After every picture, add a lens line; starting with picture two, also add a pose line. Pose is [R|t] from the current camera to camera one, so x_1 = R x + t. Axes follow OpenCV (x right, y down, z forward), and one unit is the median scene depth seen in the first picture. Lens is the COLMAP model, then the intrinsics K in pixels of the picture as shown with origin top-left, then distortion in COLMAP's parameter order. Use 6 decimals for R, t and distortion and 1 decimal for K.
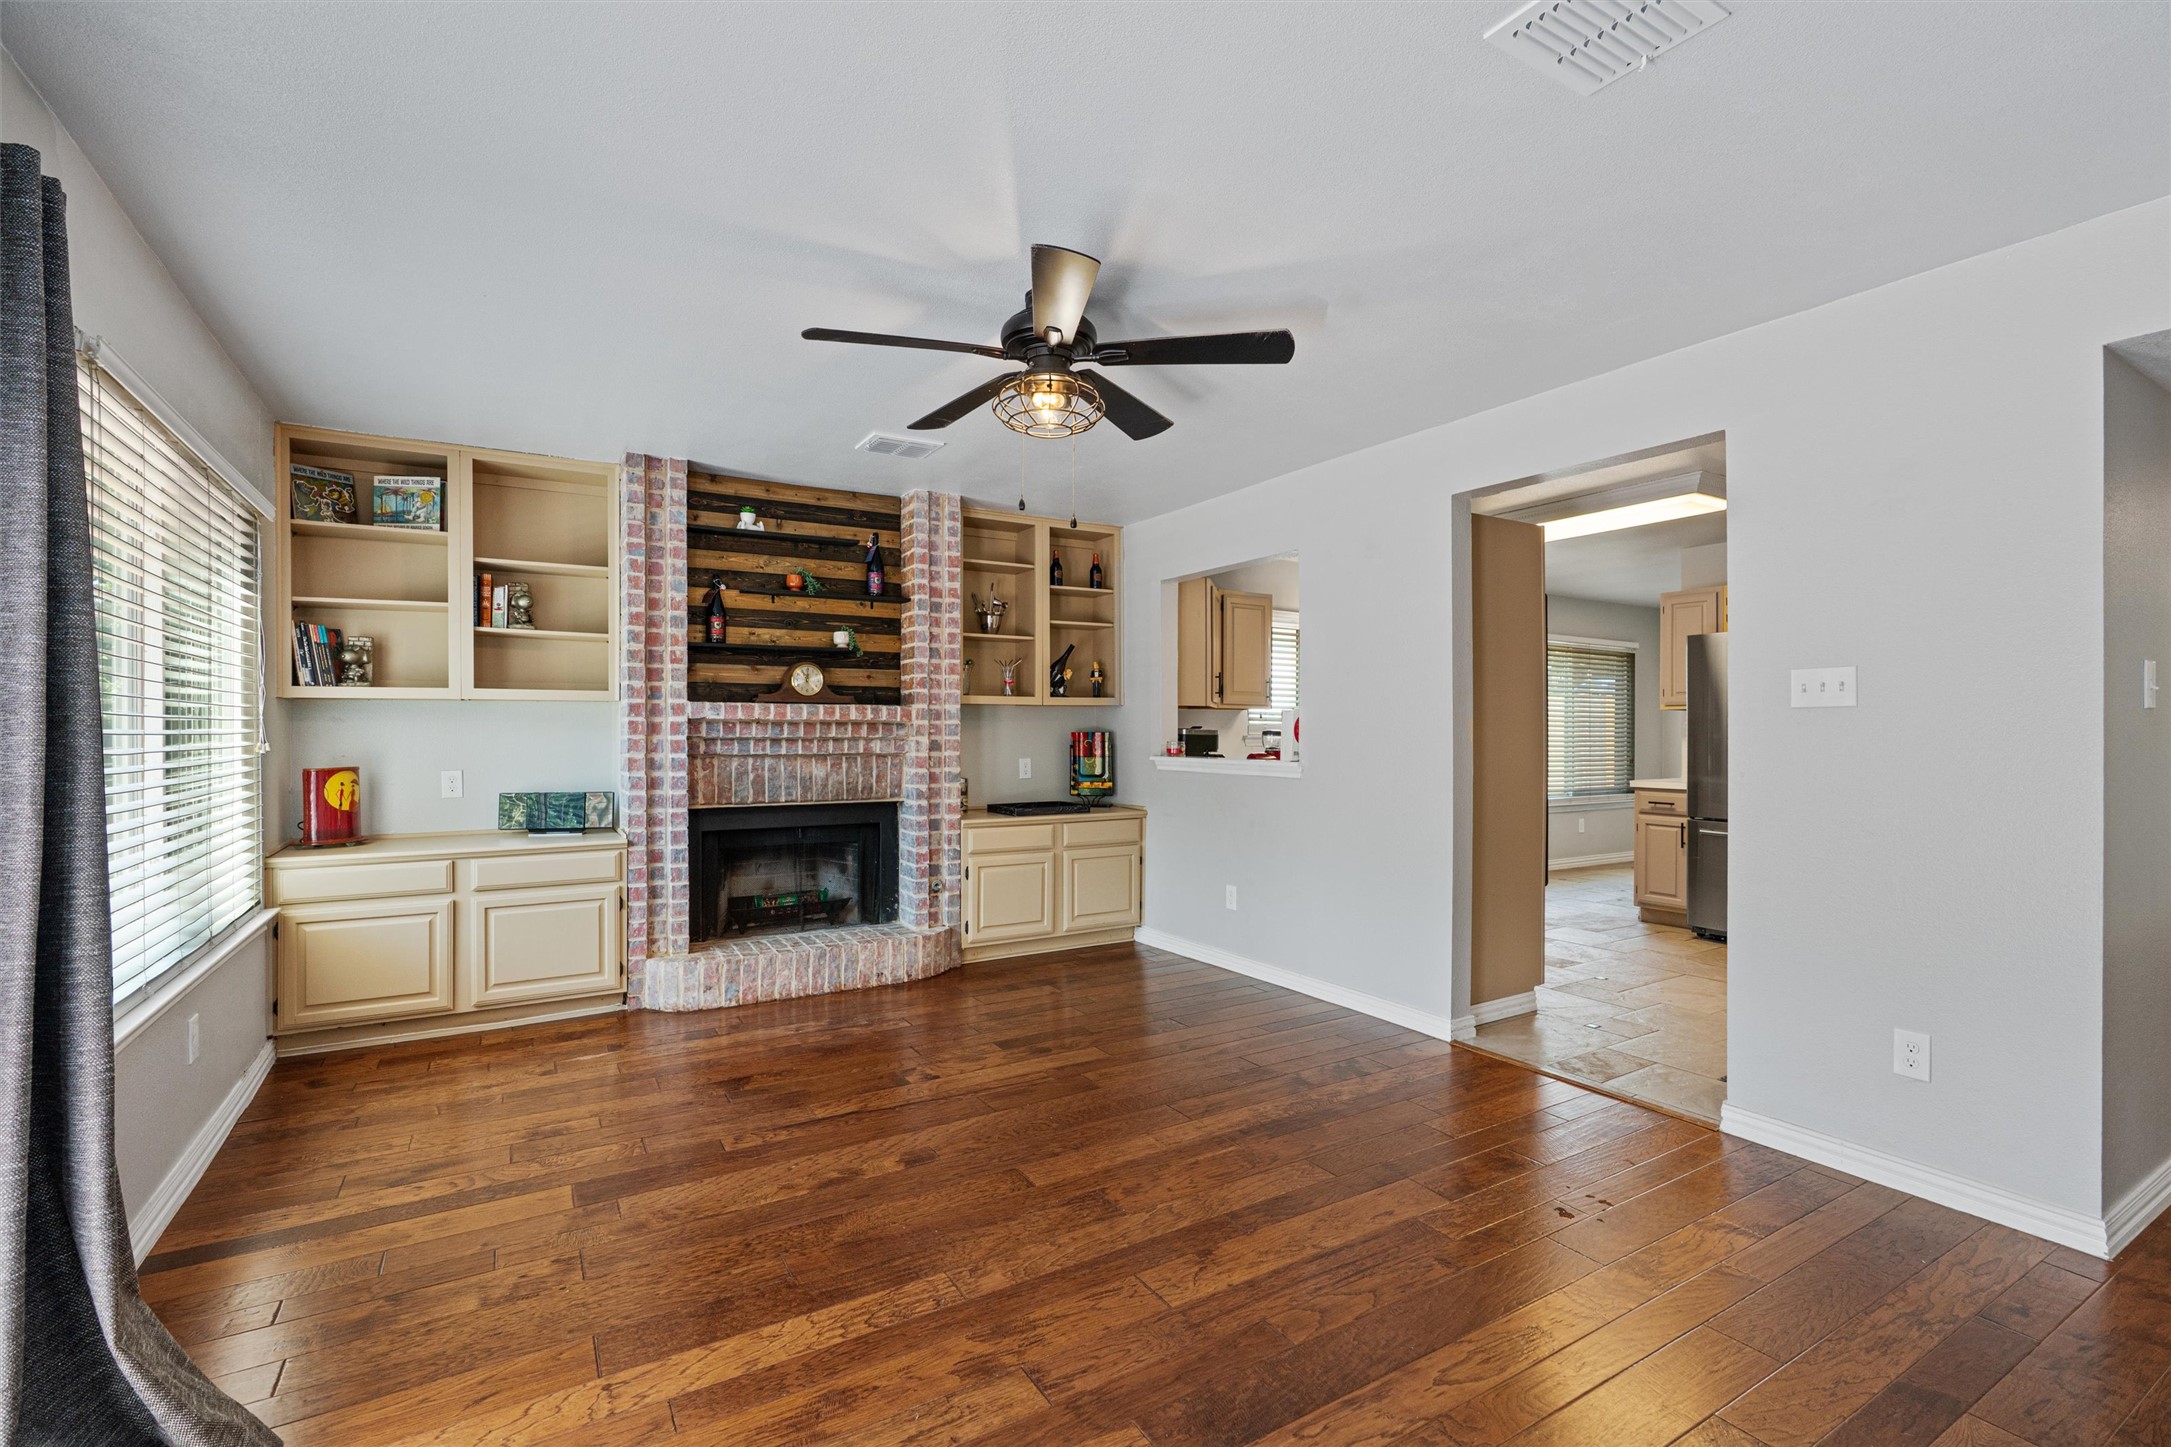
lens RADIAL K [[974.0, 0, 1071.9], [0, 974.0, 726.4], [0, 0, 1]] dist [-0.015061, 0.000579]
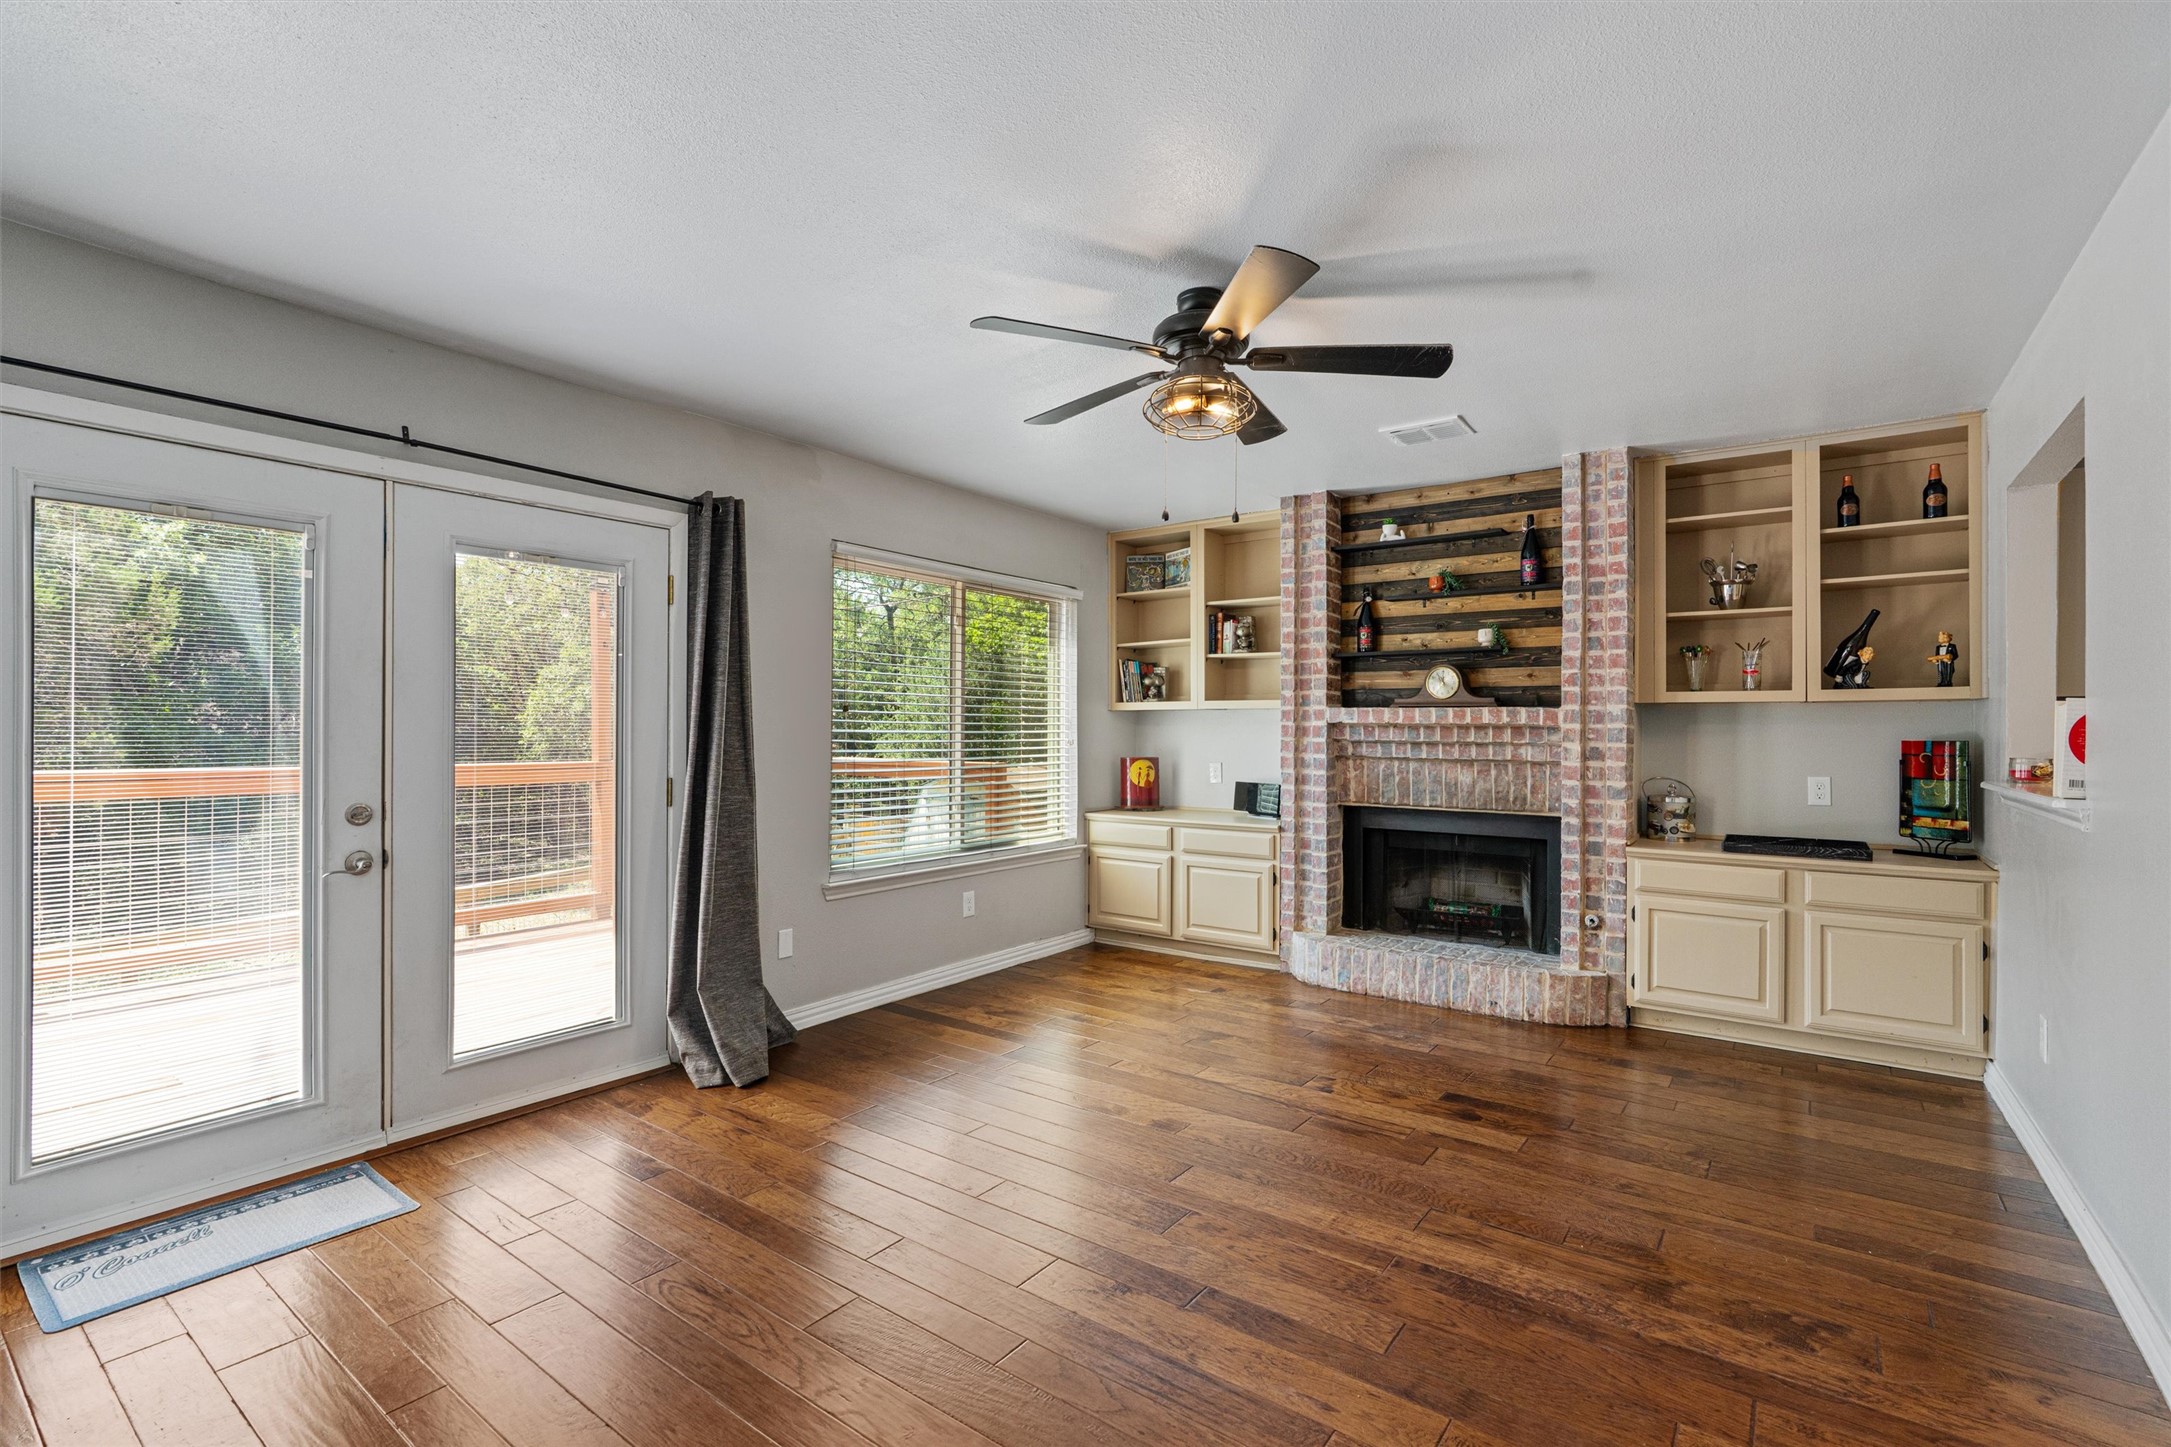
lens RADIAL K [[974.0, 0, 1087.6], [0, 974.0, 725.3], [0, 0, 1]] dist [-0.015061, 0.000579]
pose [[0.388930, -0.001562, -0.921266, 0.493569], [-0.003146, 0.999990, -0.003024, -0.001092], [0.921262, 0.004074, 0.388921, 0.297414]]
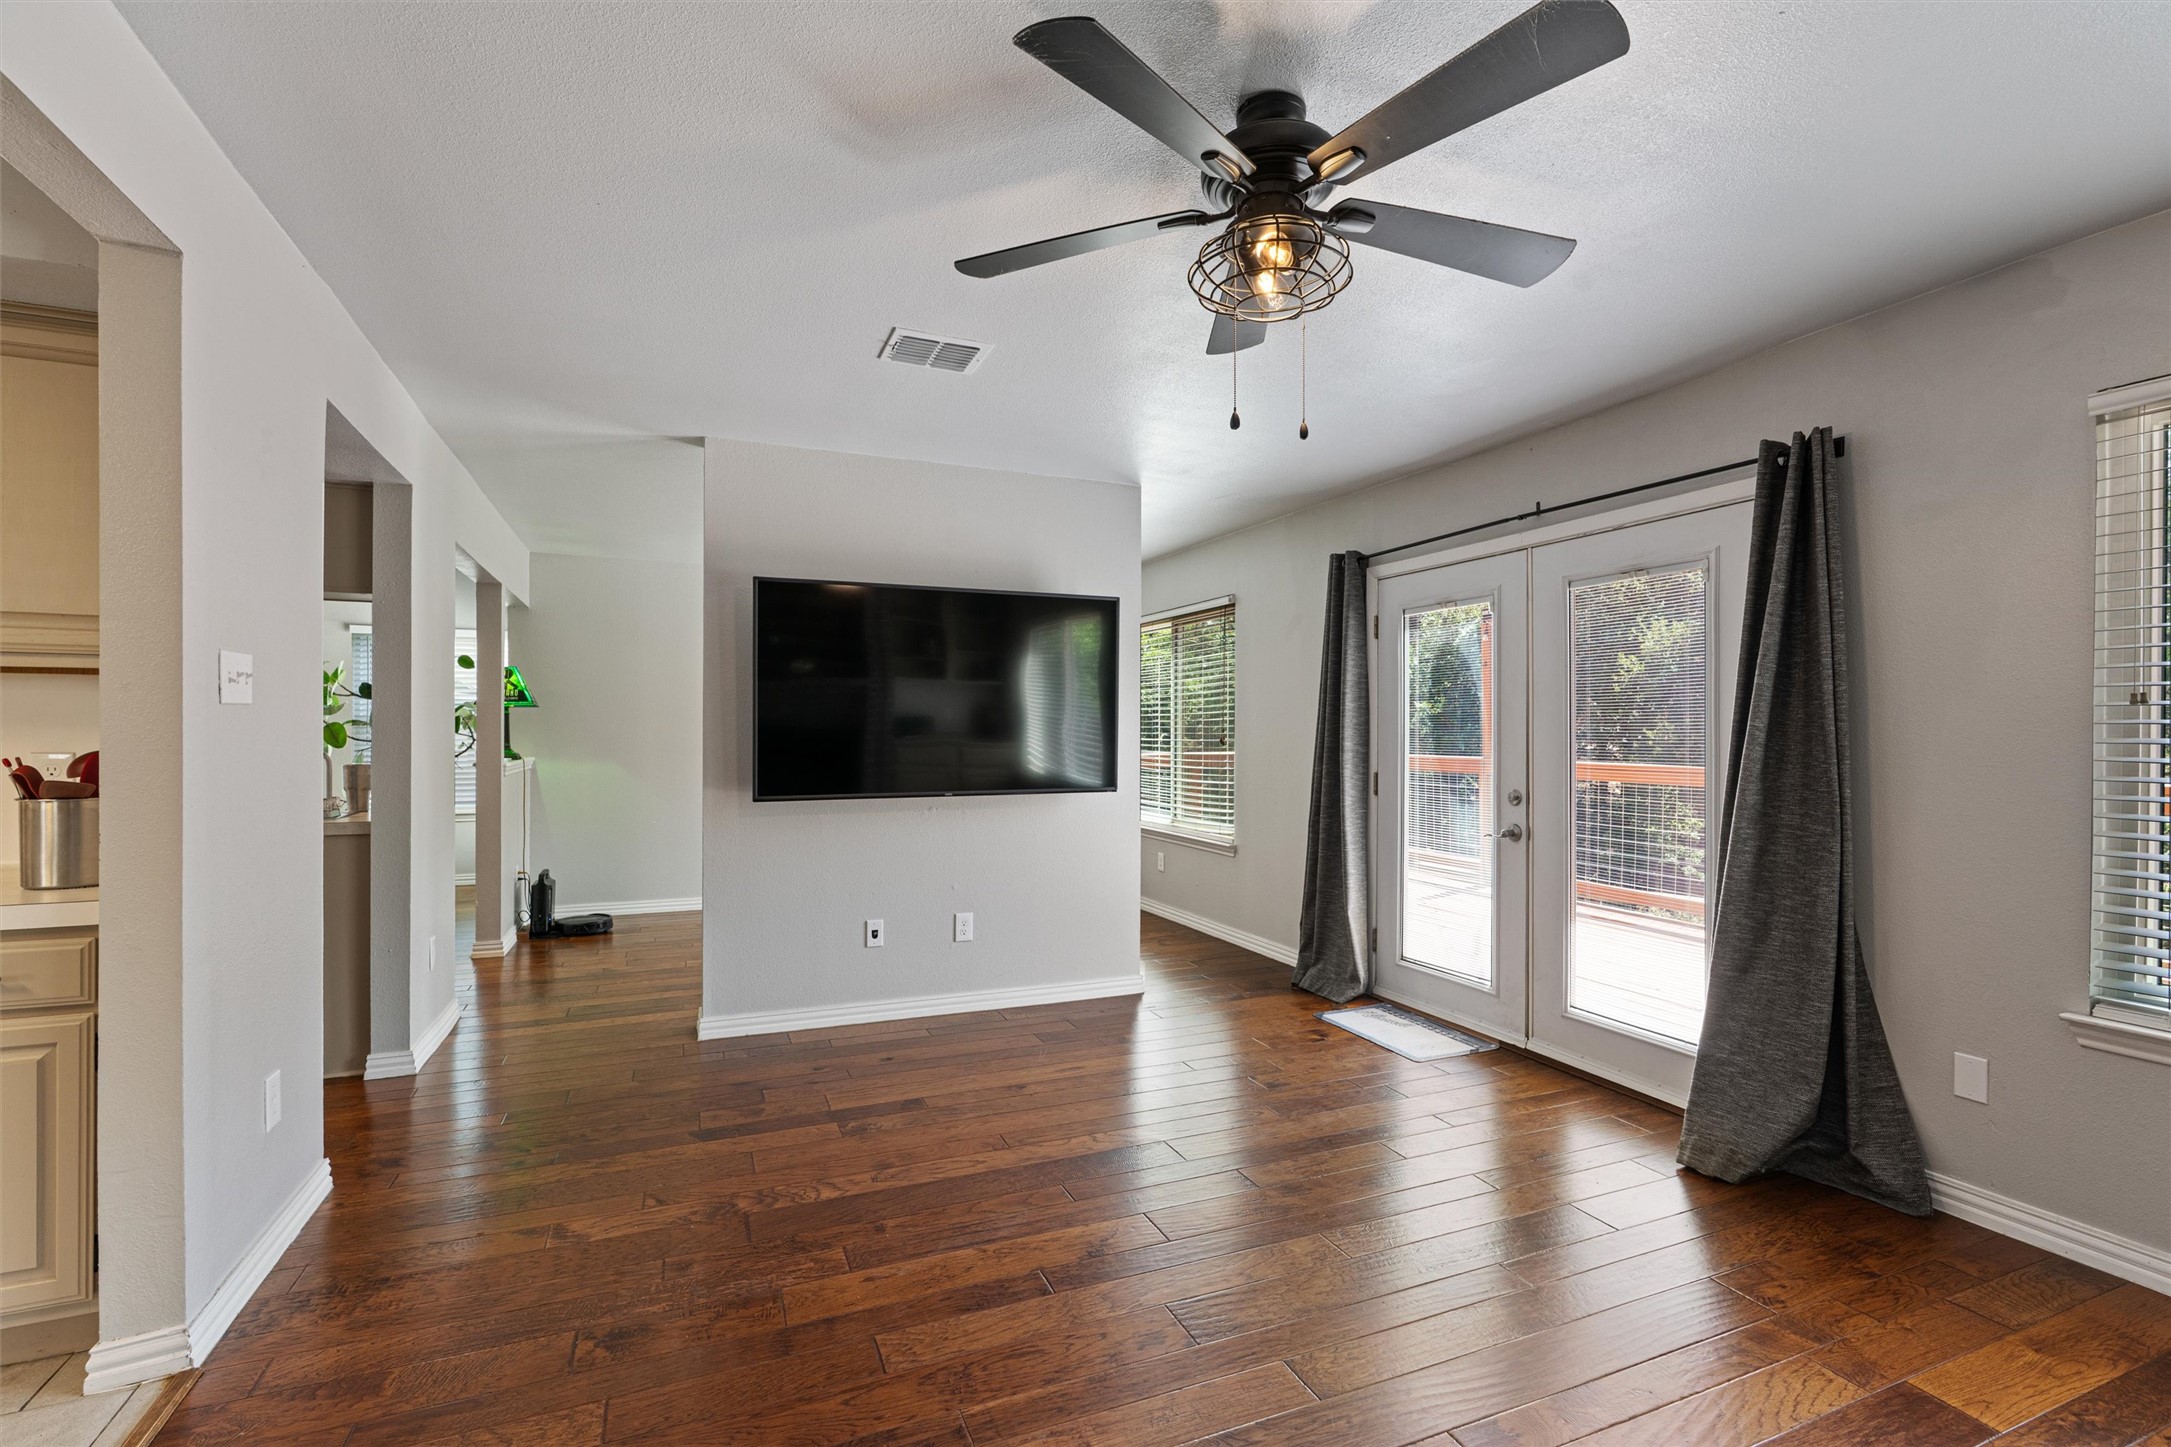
lens RADIAL K [[974.0, 0, 1090.9], [0, 974.0, 728.2], [0, 0, 1]] dist [-0.015061, 0.000579]
pose [[-0.990811, -0.002900, 0.135220, 0.003557], [-0.003329, 0.999990, -0.002947, -0.001352], [-0.135210, -0.003370, -0.990811, 0.995870]]
